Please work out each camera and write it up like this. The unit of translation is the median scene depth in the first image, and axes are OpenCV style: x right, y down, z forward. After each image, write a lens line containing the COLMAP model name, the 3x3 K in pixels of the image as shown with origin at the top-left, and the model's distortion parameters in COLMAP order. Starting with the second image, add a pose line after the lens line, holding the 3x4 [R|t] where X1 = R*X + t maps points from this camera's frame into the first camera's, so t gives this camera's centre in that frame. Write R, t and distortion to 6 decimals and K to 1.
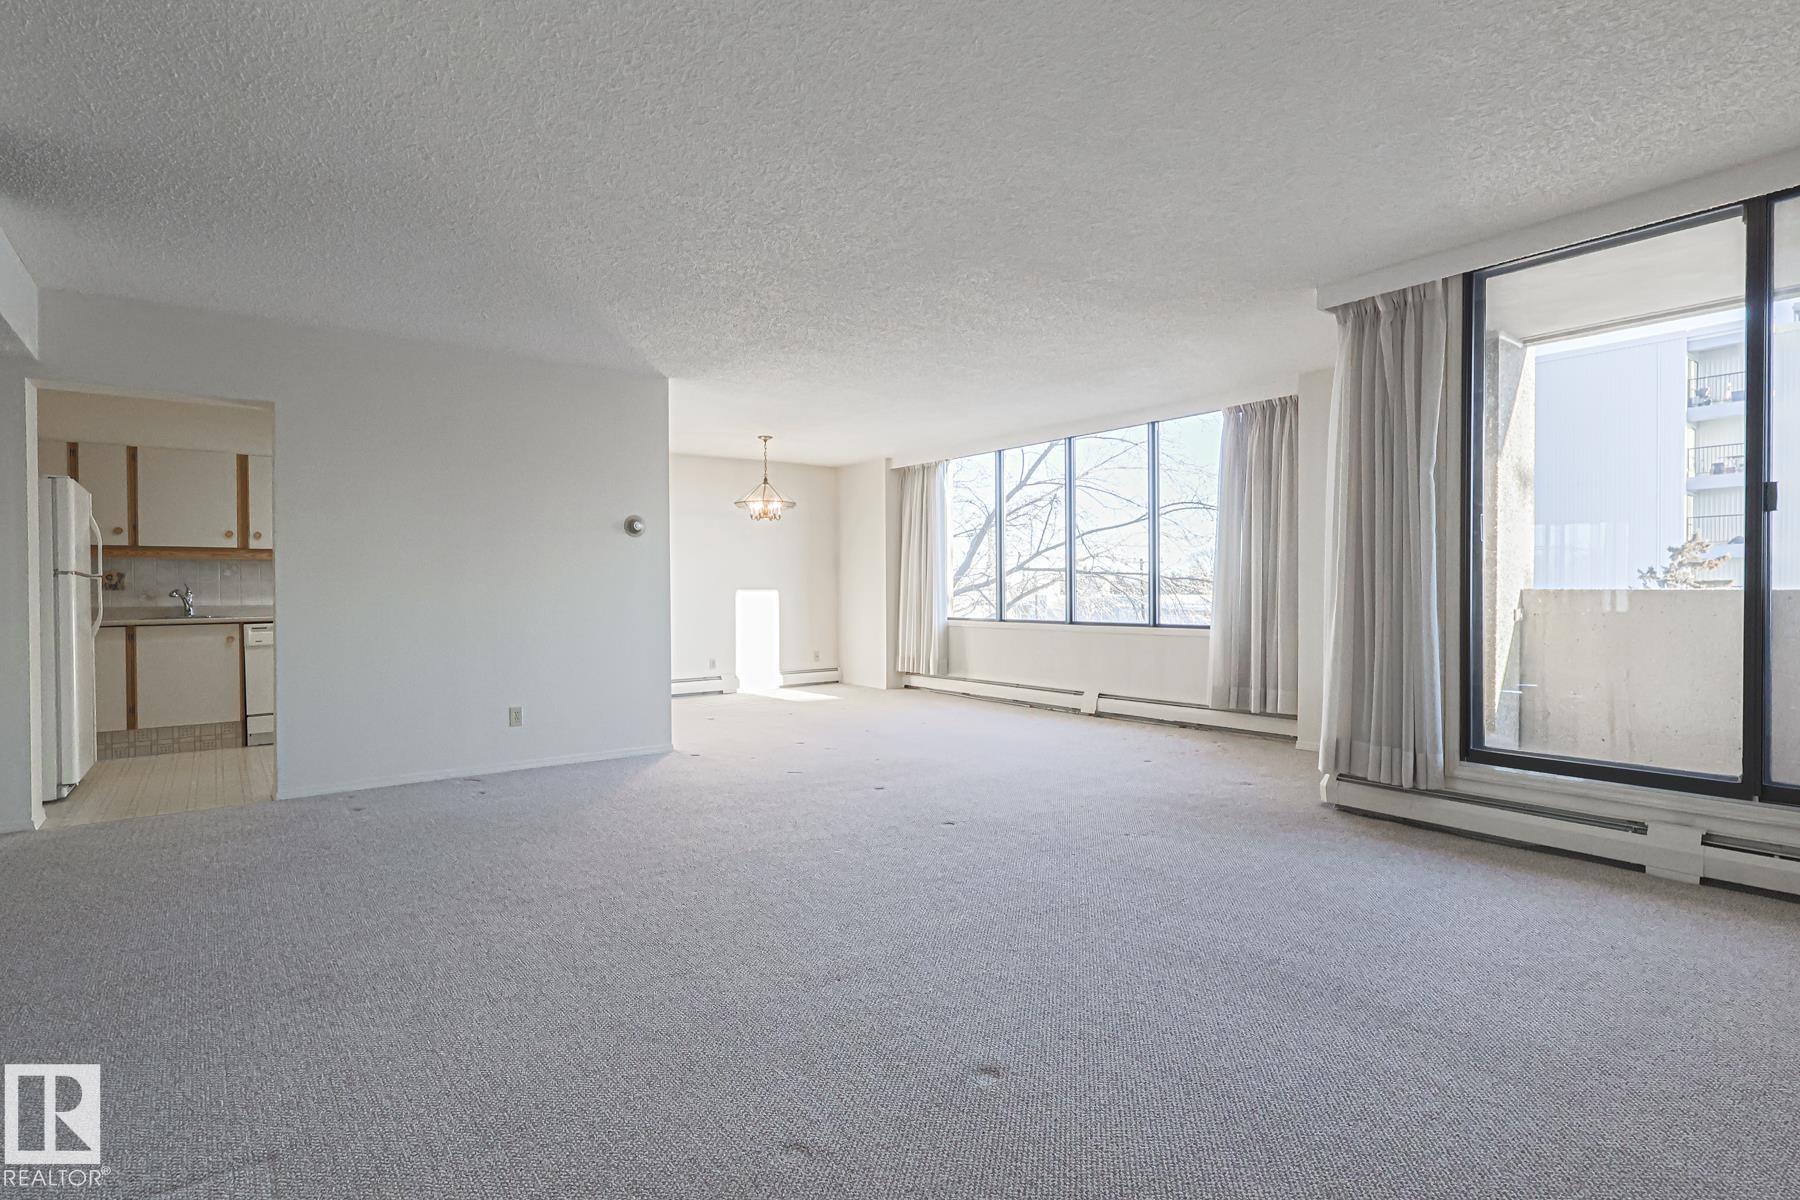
lens RADIAL K [[885.8, 0, 891.4], [0, 885.8, 595.7], [0, 0, 1]] dist [0.002422, 0.000268]
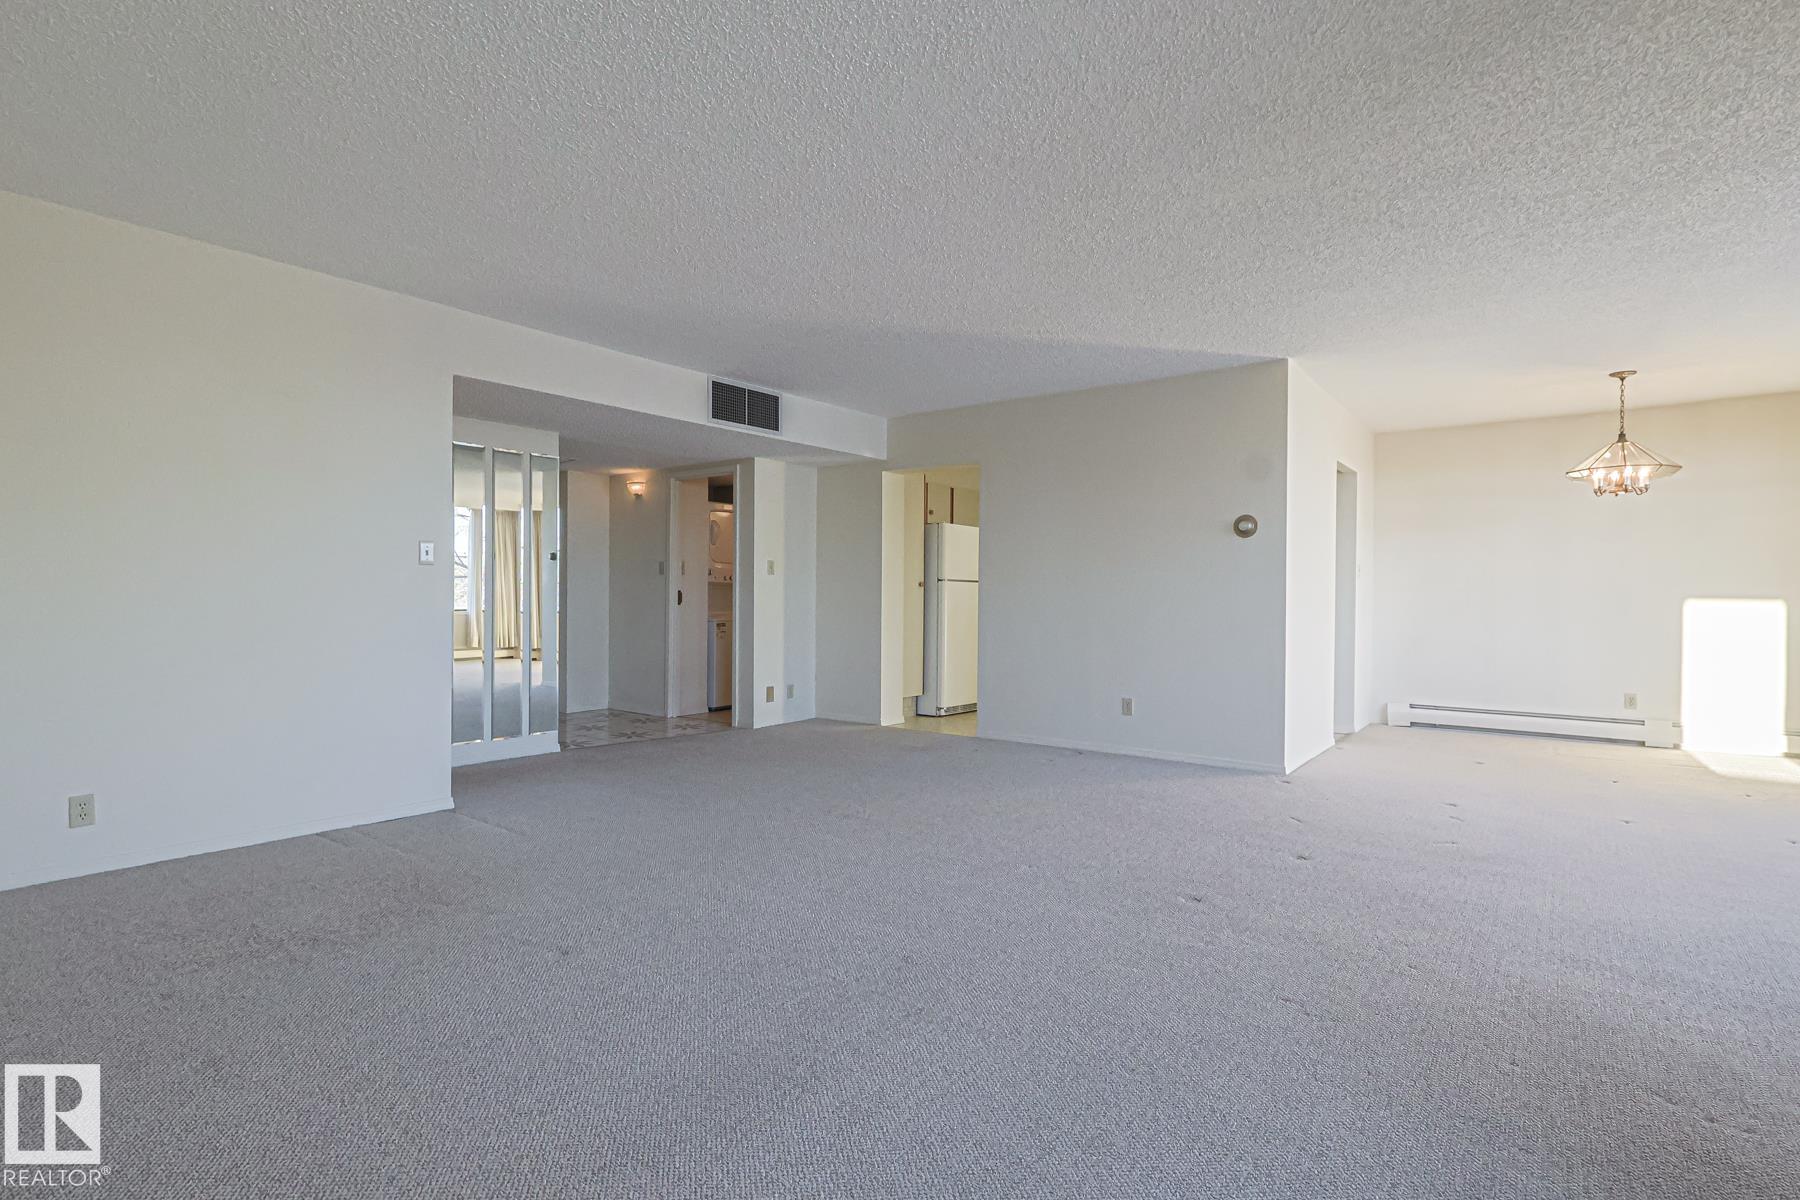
lens RADIAL K [[885.8, 0, 891.0], [0, 885.8, 593.1], [0, 0, 1]] dist [0.002422, 0.000268]
pose [[0.260029, 0.006928, -0.965576, 0.618475], [-0.014736, 0.999886, 0.003206, -0.005947], [0.965488, 0.013396, 0.260101, 0.458097]]
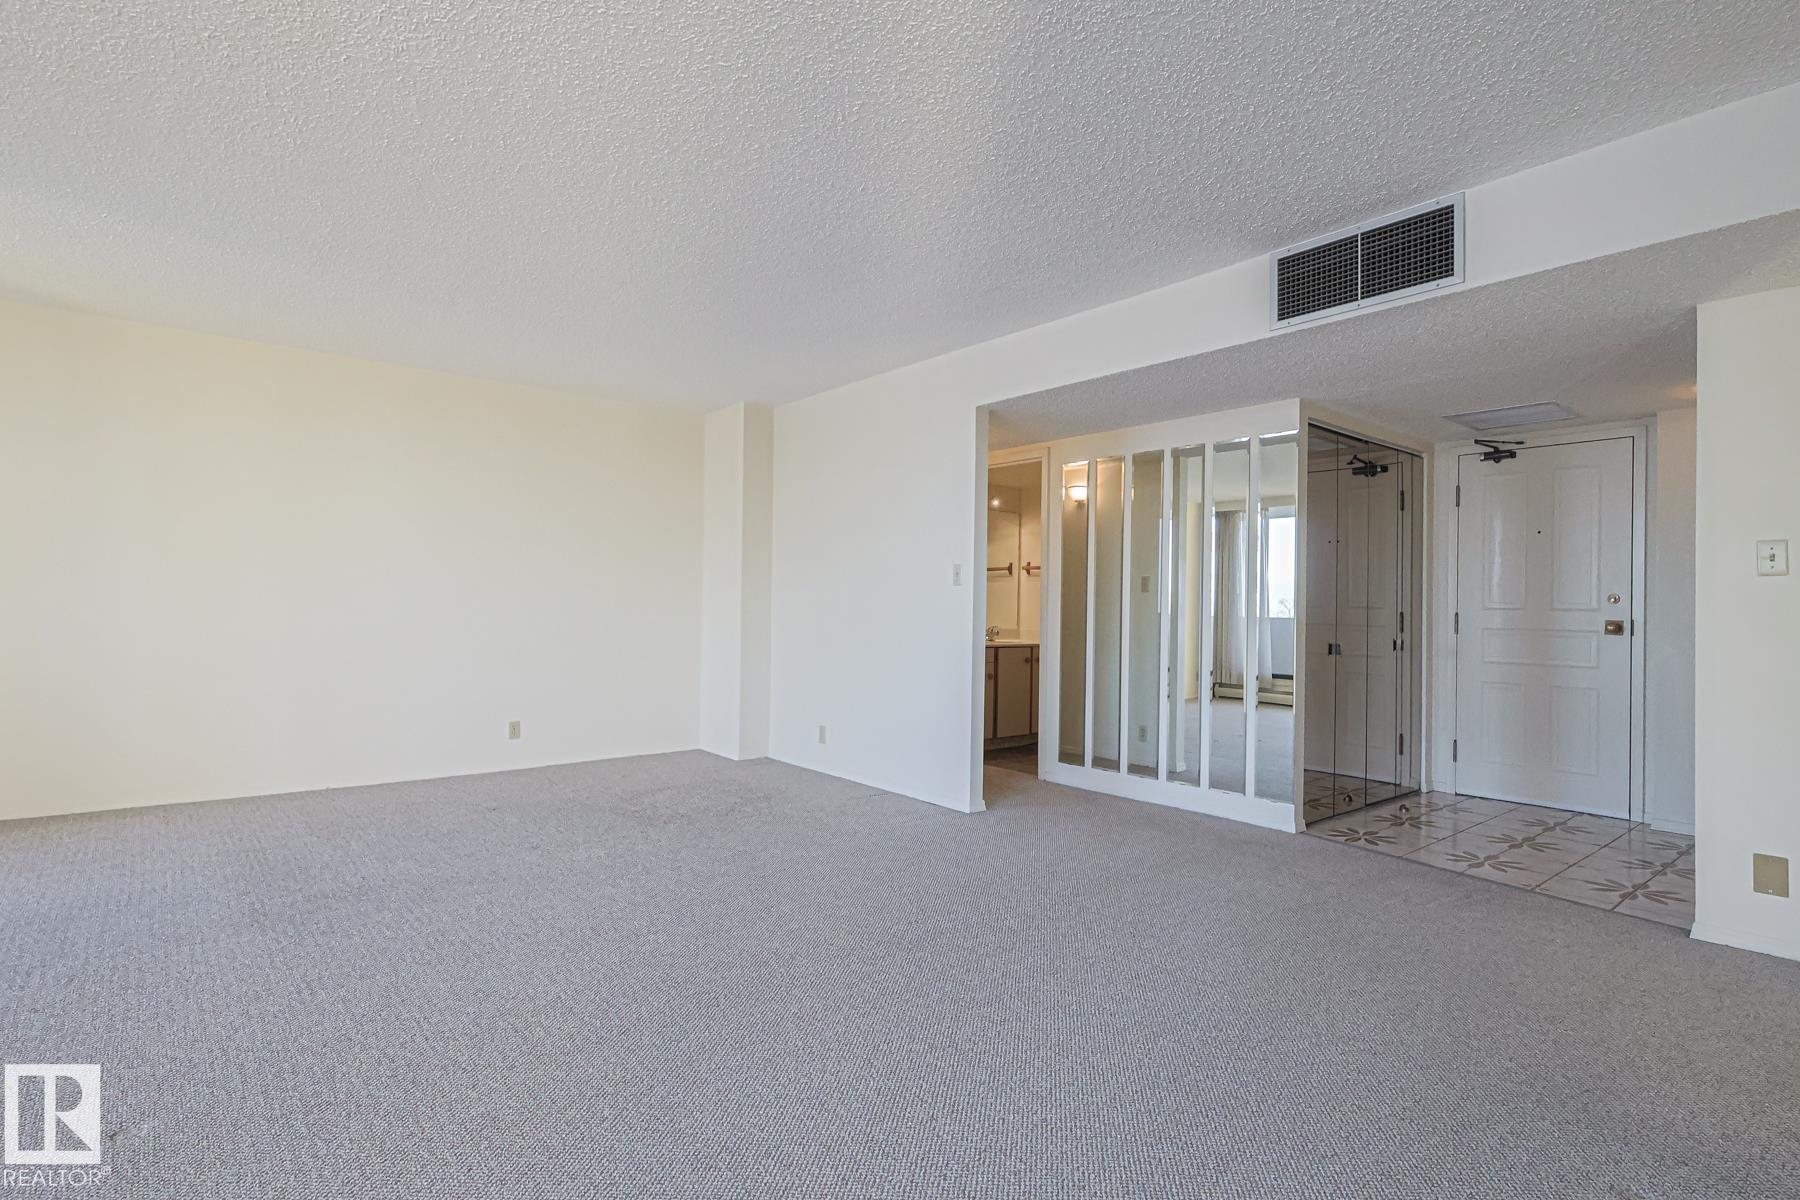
lens RADIAL K [[885.8, 0, 895.7], [0, 885.8, 604.1], [0, 0, 1]] dist [0.002422, 0.000268]
pose [[-0.999375, -0.009651, -0.034014, -0.249774], [-0.009750, 0.999949, 0.002745, -0.006318], [0.033986, 0.003075, -0.999418, 1.217659]]
